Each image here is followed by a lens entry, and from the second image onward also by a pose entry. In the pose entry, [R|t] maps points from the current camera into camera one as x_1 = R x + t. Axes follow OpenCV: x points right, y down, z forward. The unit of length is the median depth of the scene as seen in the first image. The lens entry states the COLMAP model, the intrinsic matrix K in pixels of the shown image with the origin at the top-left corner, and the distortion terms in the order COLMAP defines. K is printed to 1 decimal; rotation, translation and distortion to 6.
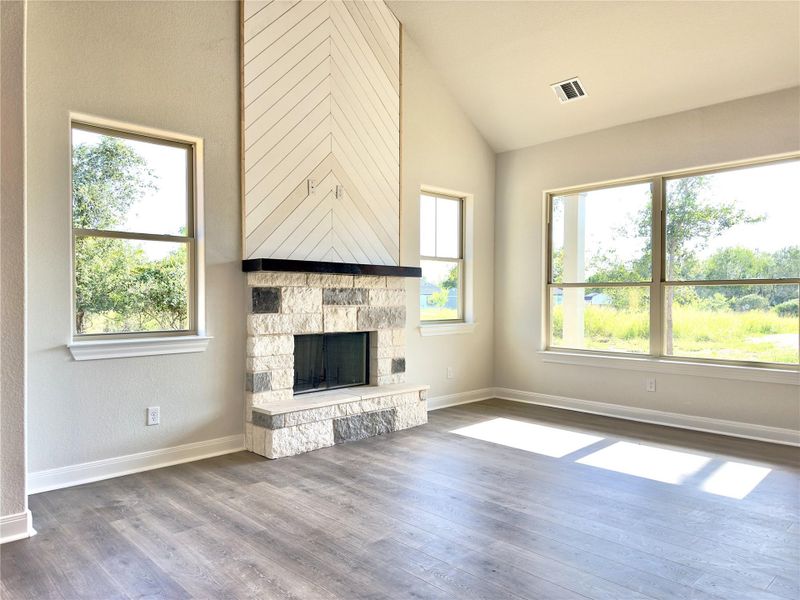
lens RADIAL K [[525.5, 0, 400.0], [0, 525.5, 300.0], [0, 0, 1]] dist [0.004015, -0.001768]
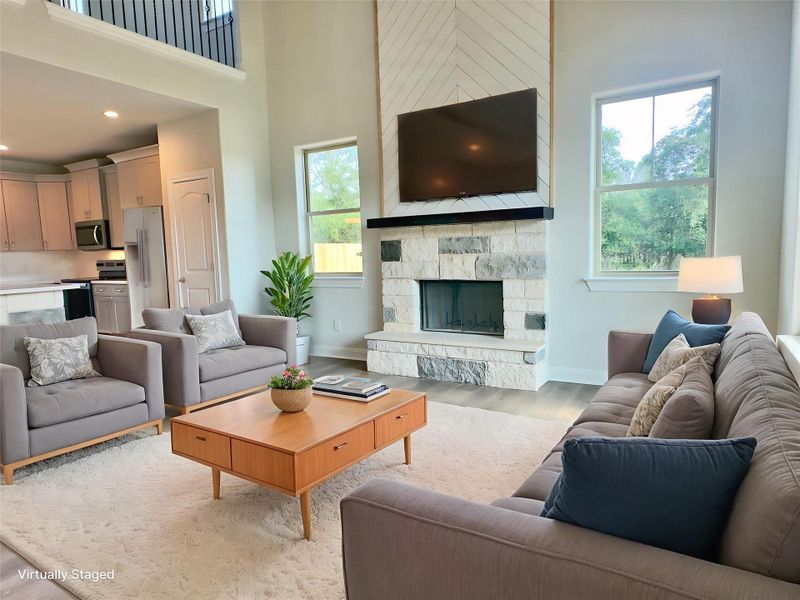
lens RADIAL K [[508.2, 0, 400.0], [0, 508.2, 300.0], [0, 0, 1]] dist [-0.004377, -0.002345]
pose [[0.264595, 0.078890, -0.961127, 0.845228], [0.024109, 0.995796, 0.088373, 0.009261], [0.964058, -0.046555, 0.261581, 0.632438]]
